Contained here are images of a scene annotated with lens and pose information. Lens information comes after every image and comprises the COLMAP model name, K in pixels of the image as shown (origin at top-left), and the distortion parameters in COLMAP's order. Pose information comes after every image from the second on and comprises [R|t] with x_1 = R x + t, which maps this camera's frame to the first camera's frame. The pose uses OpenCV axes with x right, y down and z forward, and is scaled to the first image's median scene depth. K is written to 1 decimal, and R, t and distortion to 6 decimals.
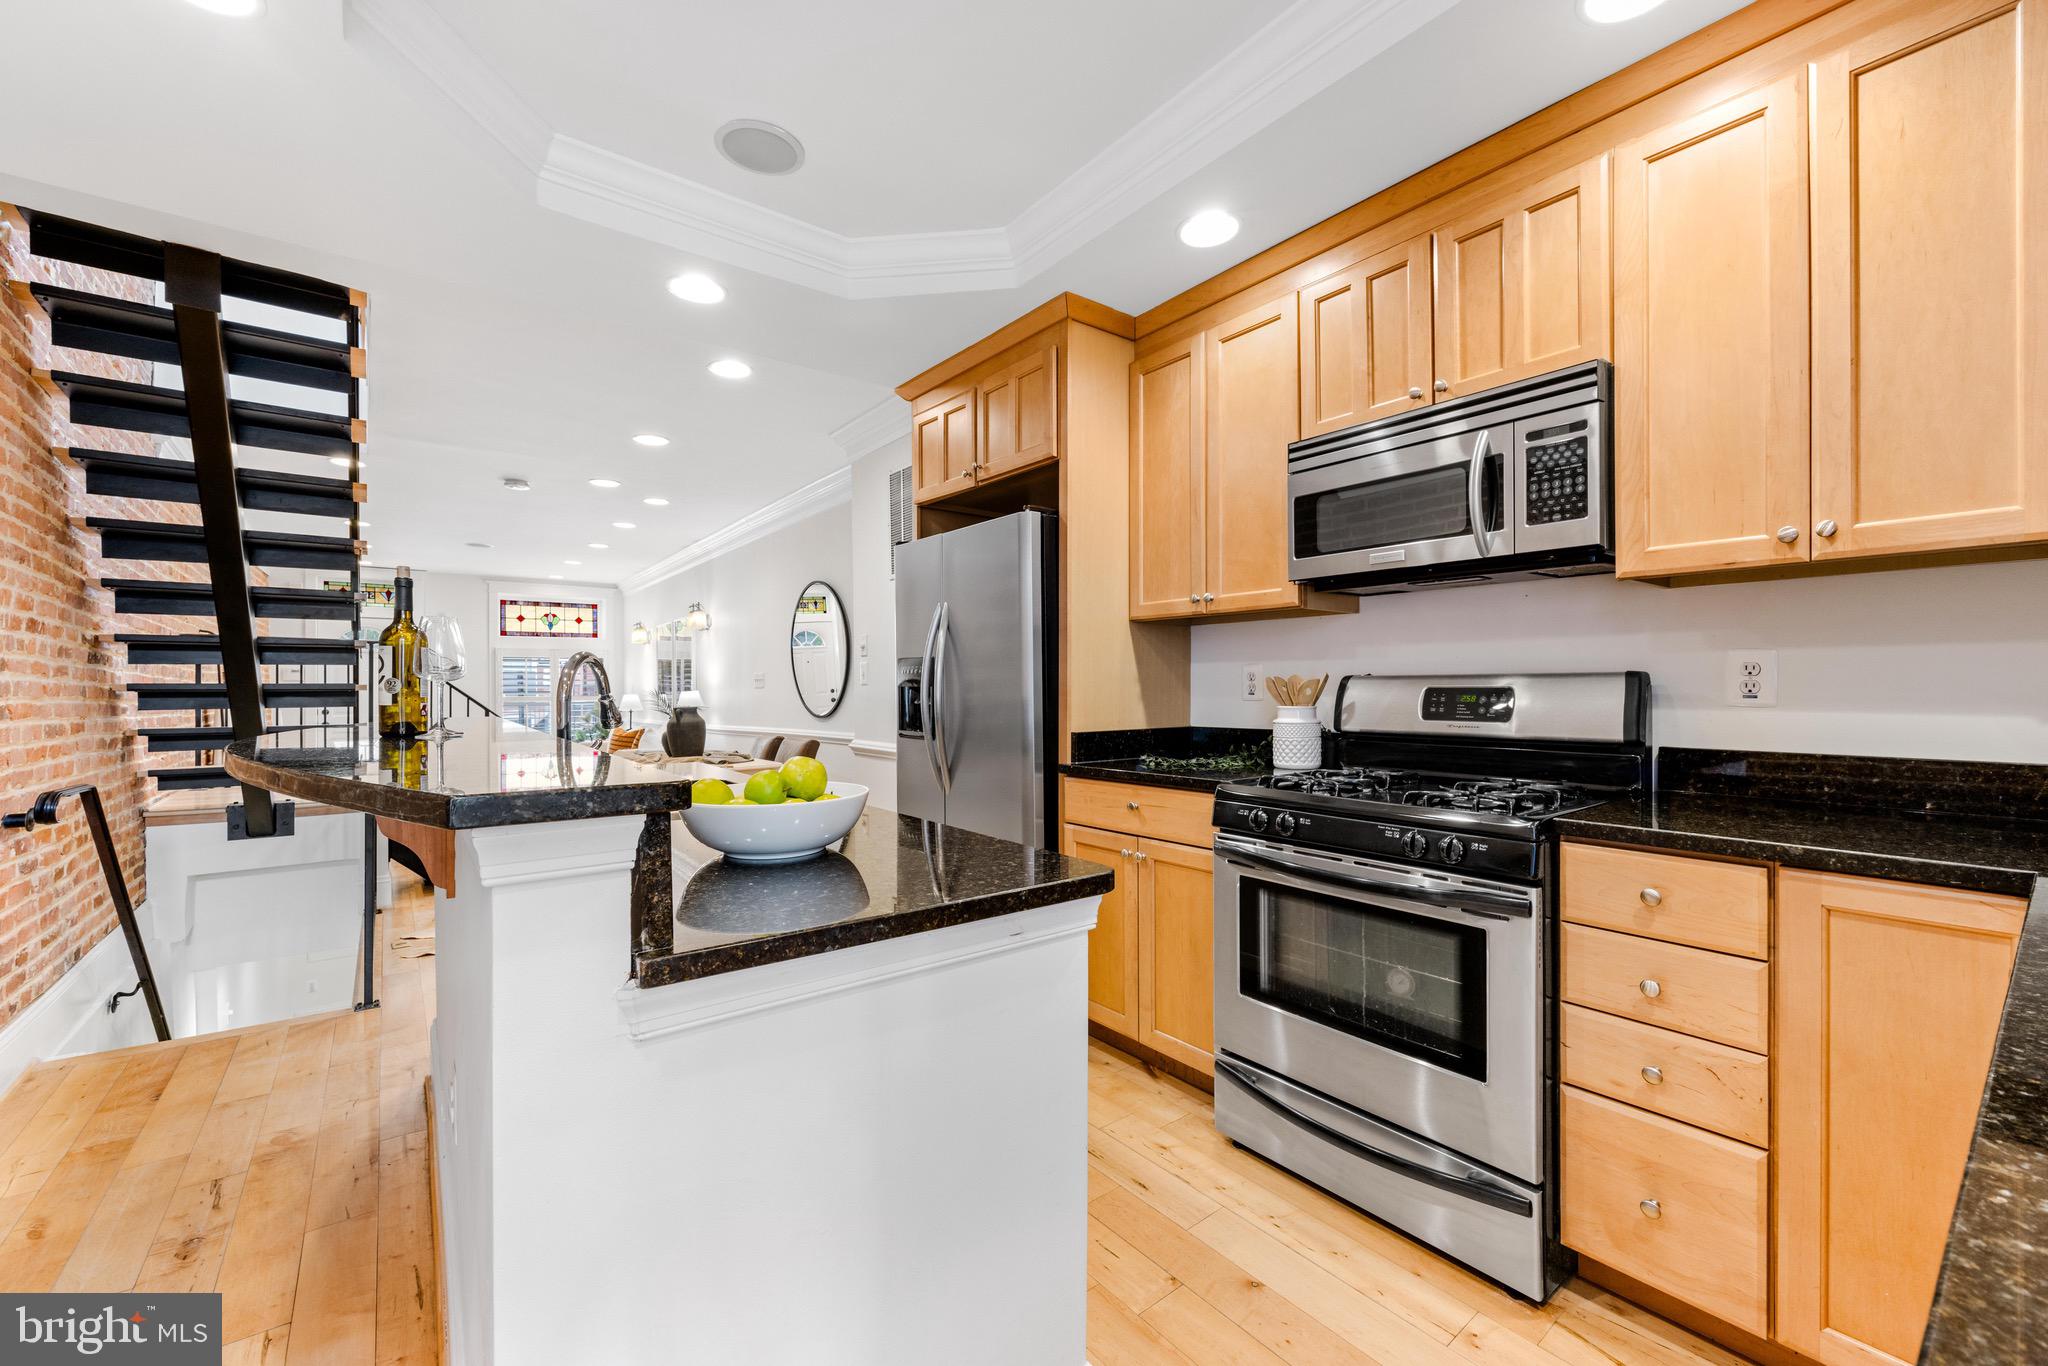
lens RADIAL K [[819.5, 0, 1026.2], [0, 819.5, 691.3], [0, 0, 1]] dist [-0.003621, 0.000167]
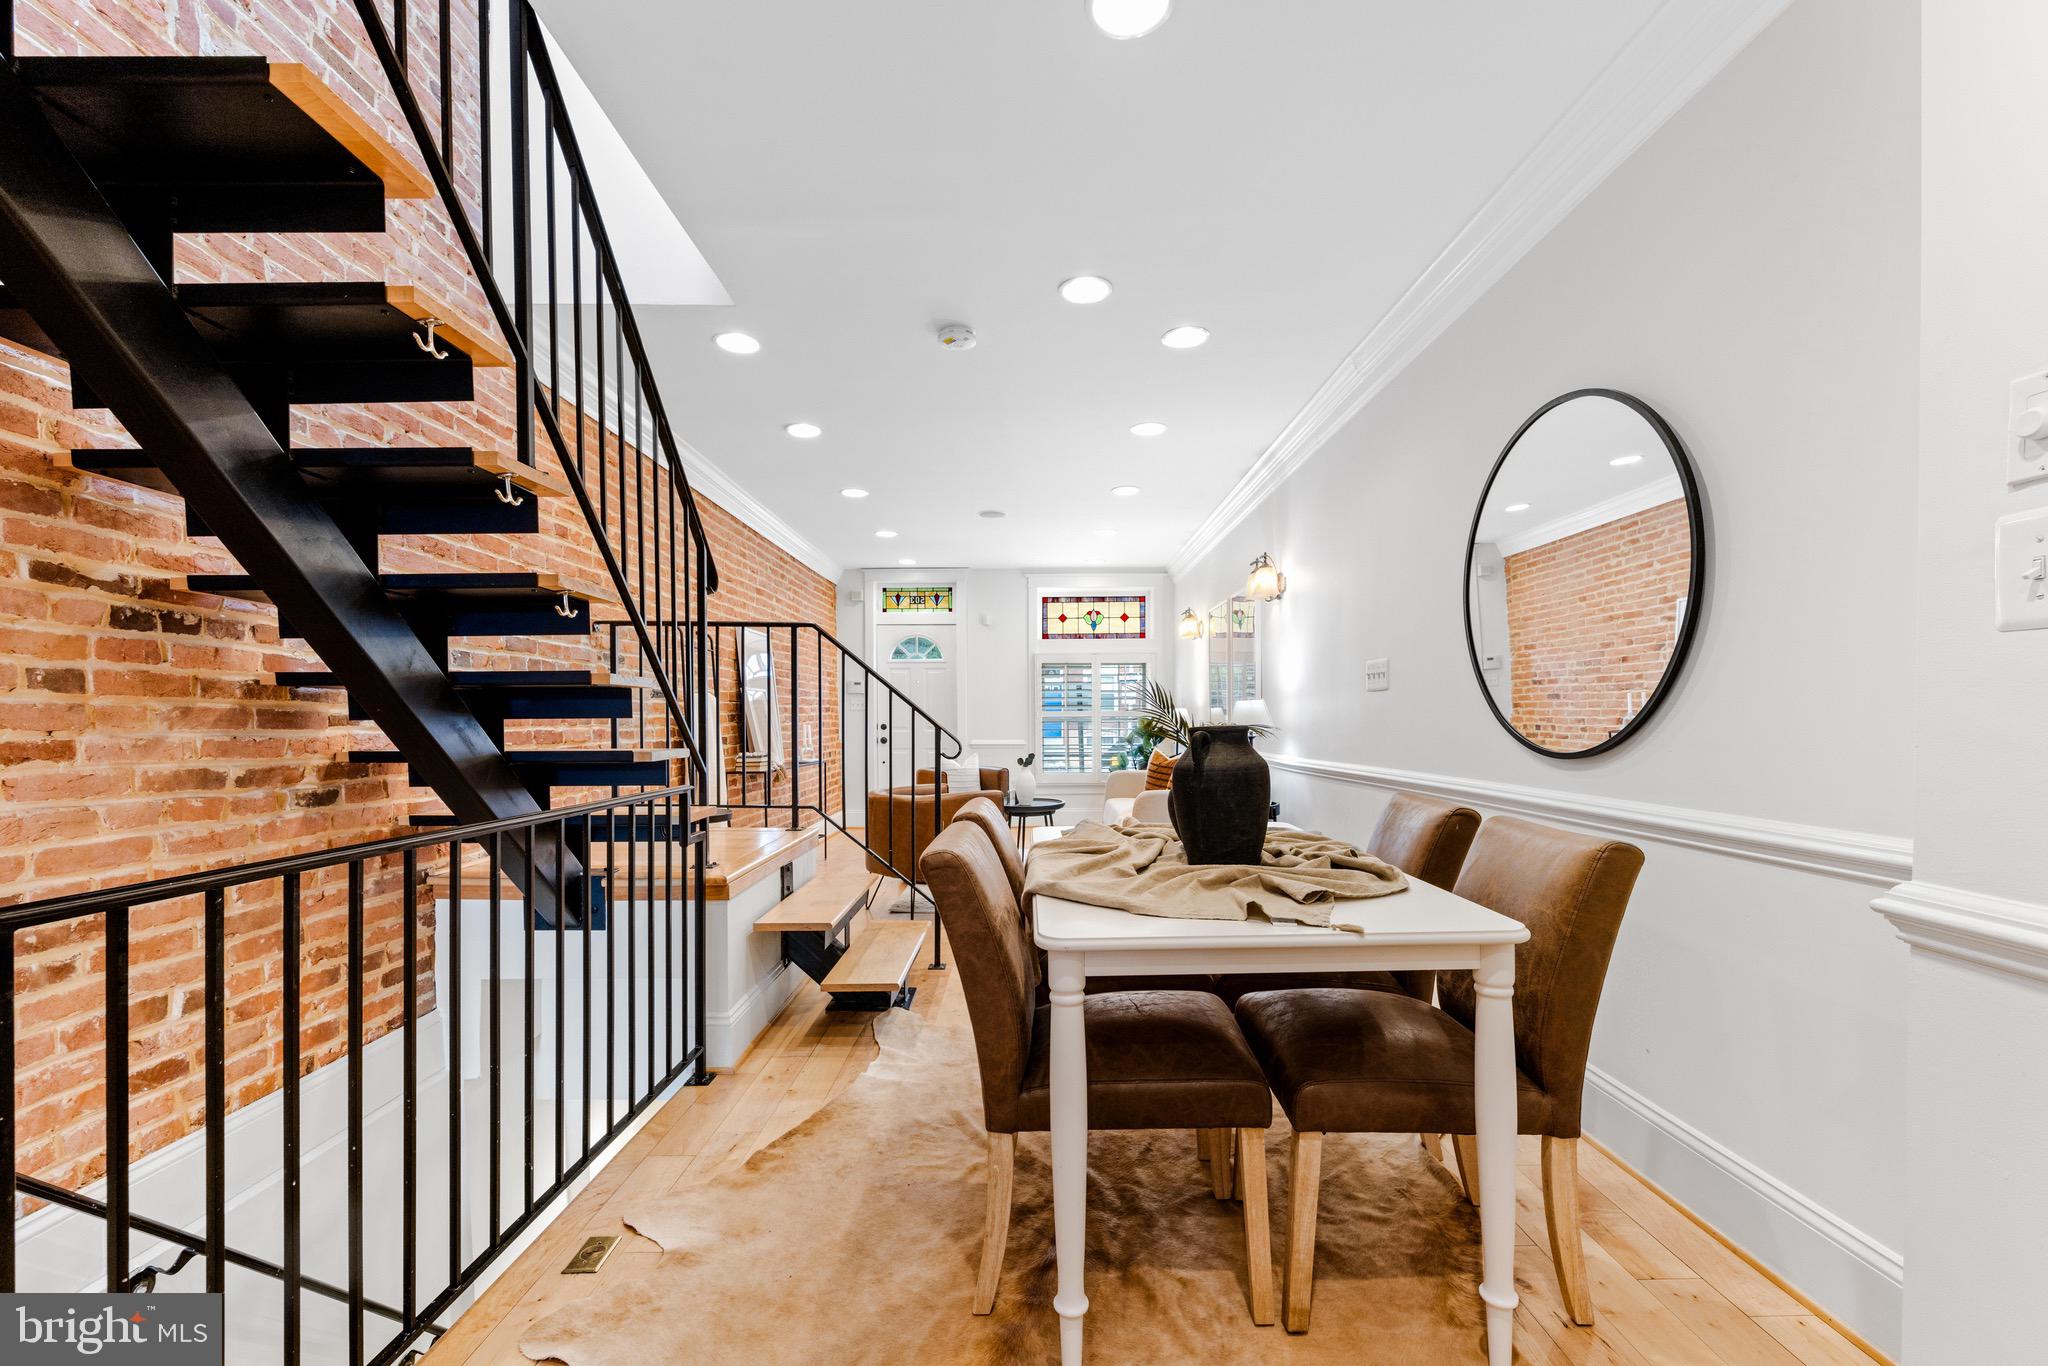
lens RADIAL K [[819.5, 0, 1022.3], [0, 819.5, 737.0], [0, 0, 1]] dist [-0.003621, 0.000167]
pose [[0.781443, 0.021678, -0.623600, -0.415052], [-0.001729, 0.999468, 0.032579, 0.020318], [0.623974, -0.024380, 0.781065, 1.066226]]
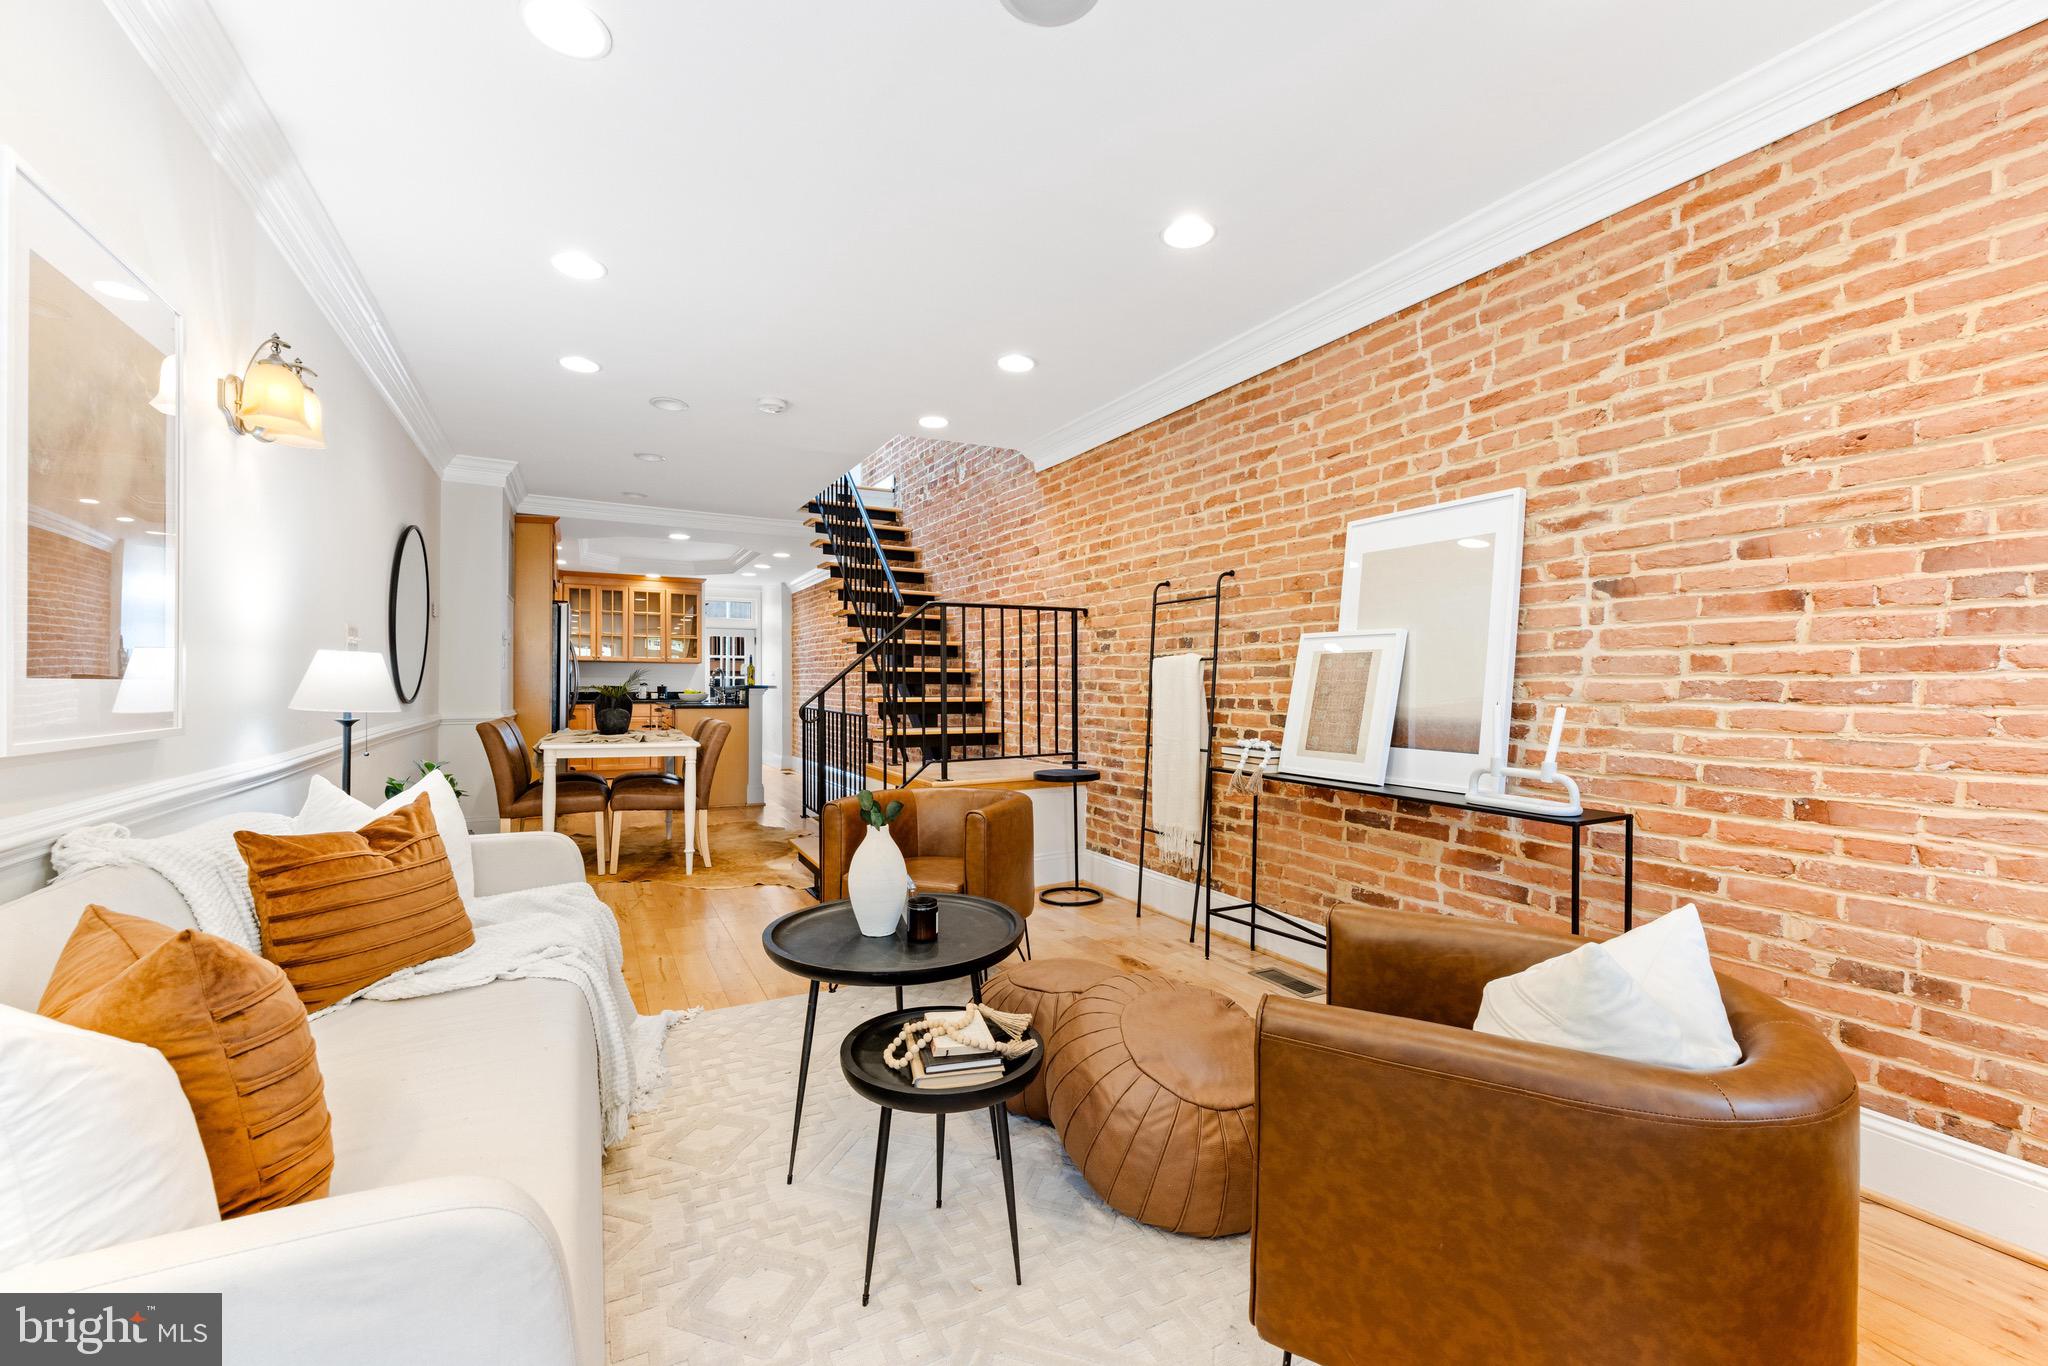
lens RADIAL K [[819.5, 0, 1032.6], [0, 819.5, 695.3], [0, 0, 1]] dist [-0.003621, 0.000167]
pose [[-0.986947, 0.003069, 0.161019, -1.840295], [0.004504, 0.999953, 0.008551, 0.039748], [-0.160985, 0.009165, -0.986914, 3.213292]]
